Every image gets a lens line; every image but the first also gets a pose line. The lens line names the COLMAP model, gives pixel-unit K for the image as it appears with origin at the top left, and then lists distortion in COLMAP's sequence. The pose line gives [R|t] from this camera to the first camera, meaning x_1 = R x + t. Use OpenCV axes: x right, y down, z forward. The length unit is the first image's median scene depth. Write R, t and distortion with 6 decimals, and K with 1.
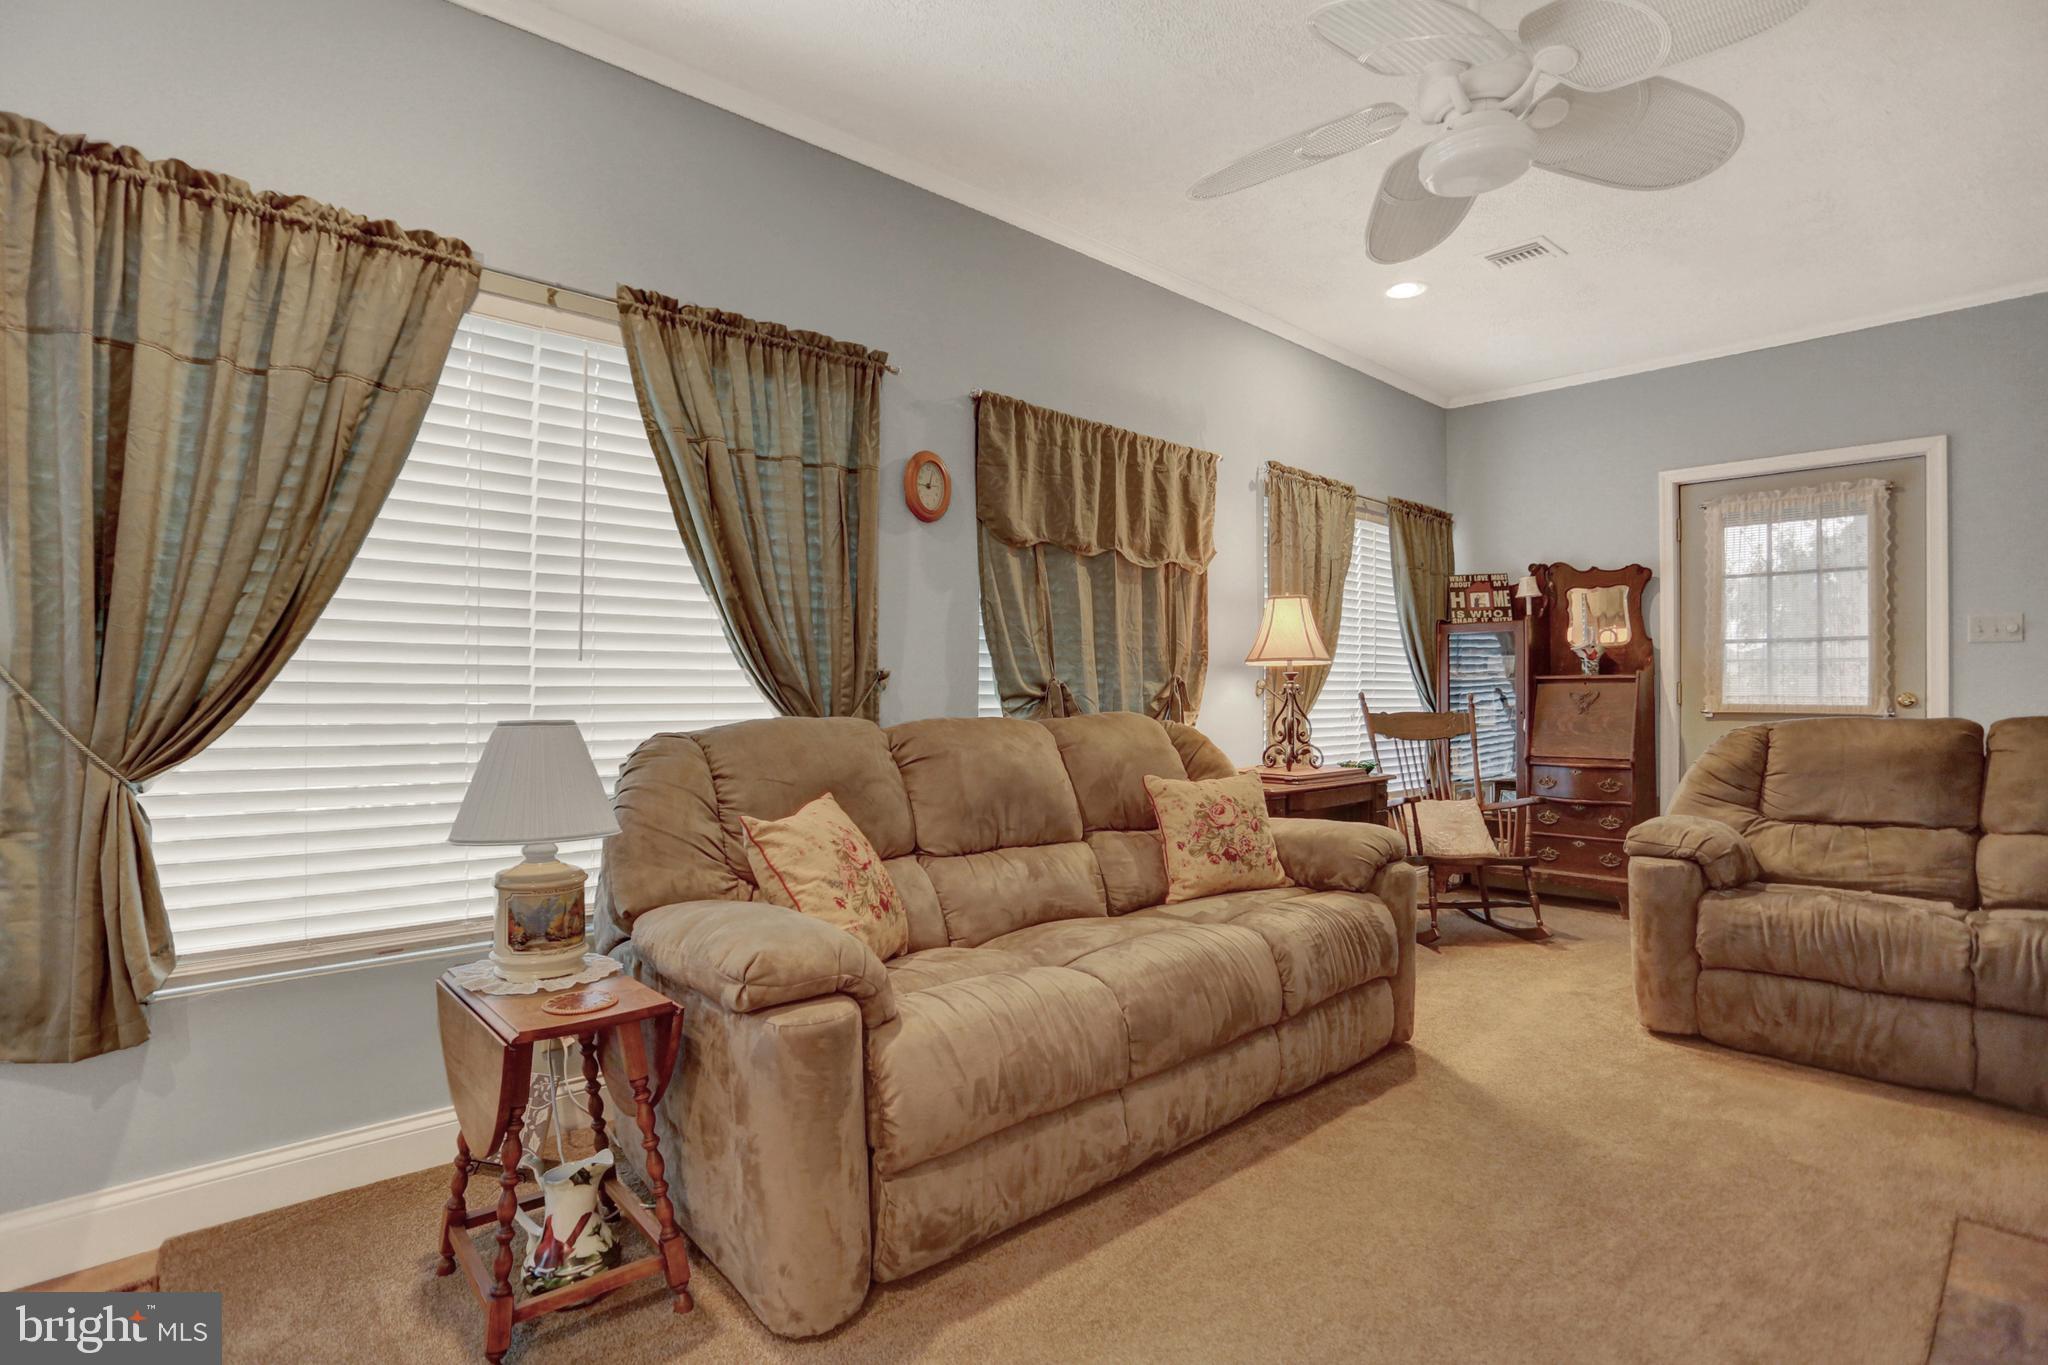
lens RADIAL K [[996.6, 0, 1014.5], [0, 996.6, 694.2], [0, 0, 1]] dist [-0.033020, 0.002624]
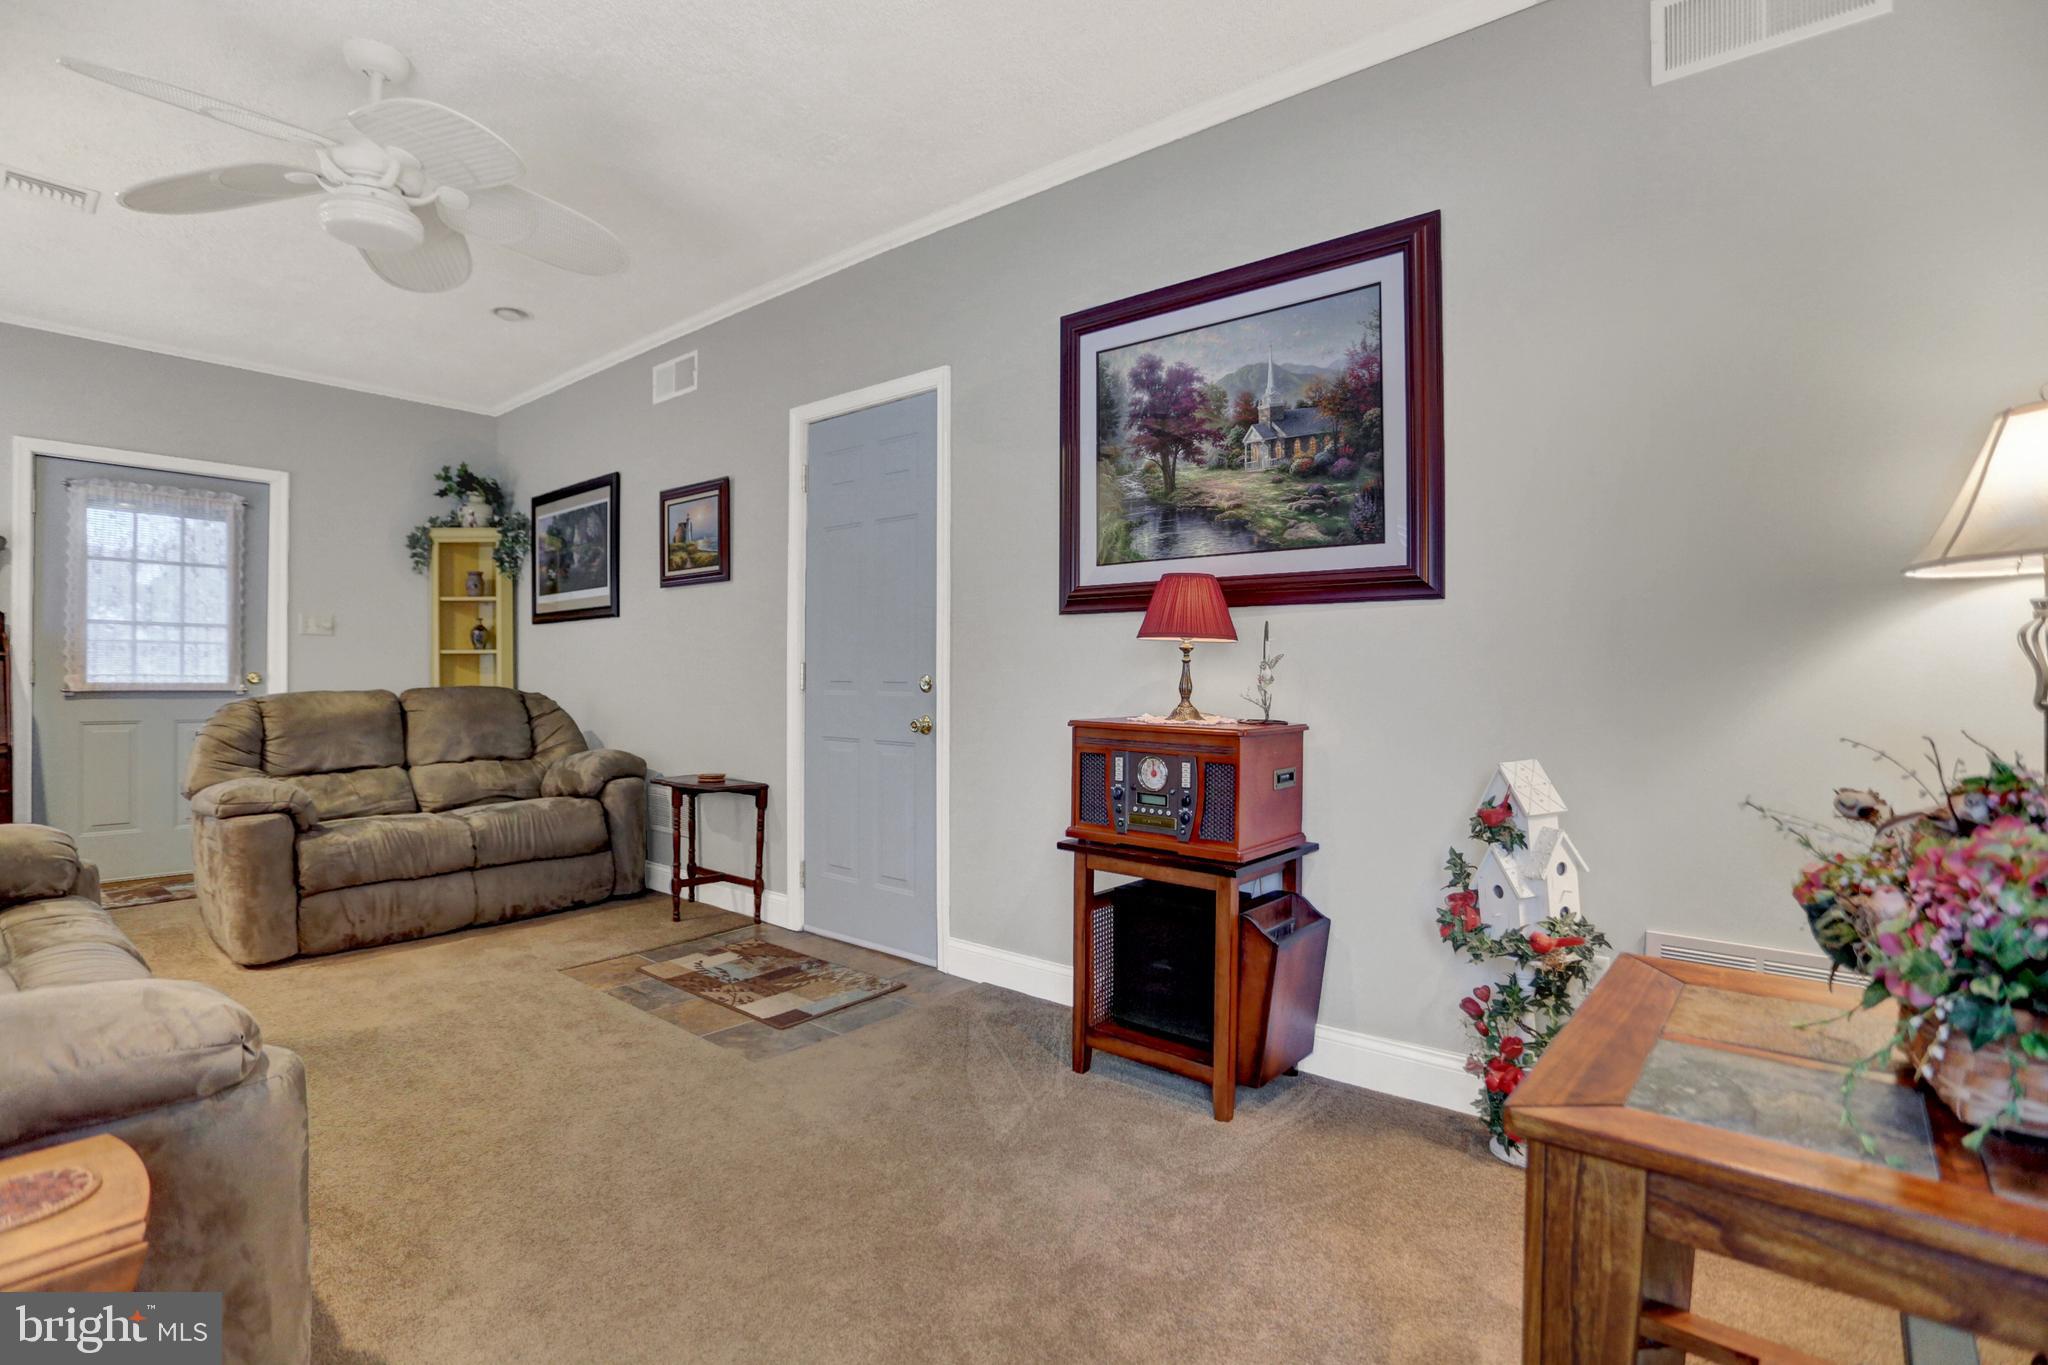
lens RADIAL K [[996.6, 0, 1014.9], [0, 996.6, 676.5], [0, 0, 1]] dist [-0.033020, 0.002624]
pose [[-0.128905, -0.000527, 0.991657, -0.530544], [-0.000838, 1.000000, 0.000422, 0.003188], [-0.991657, -0.000777, -0.128906, 0.239327]]
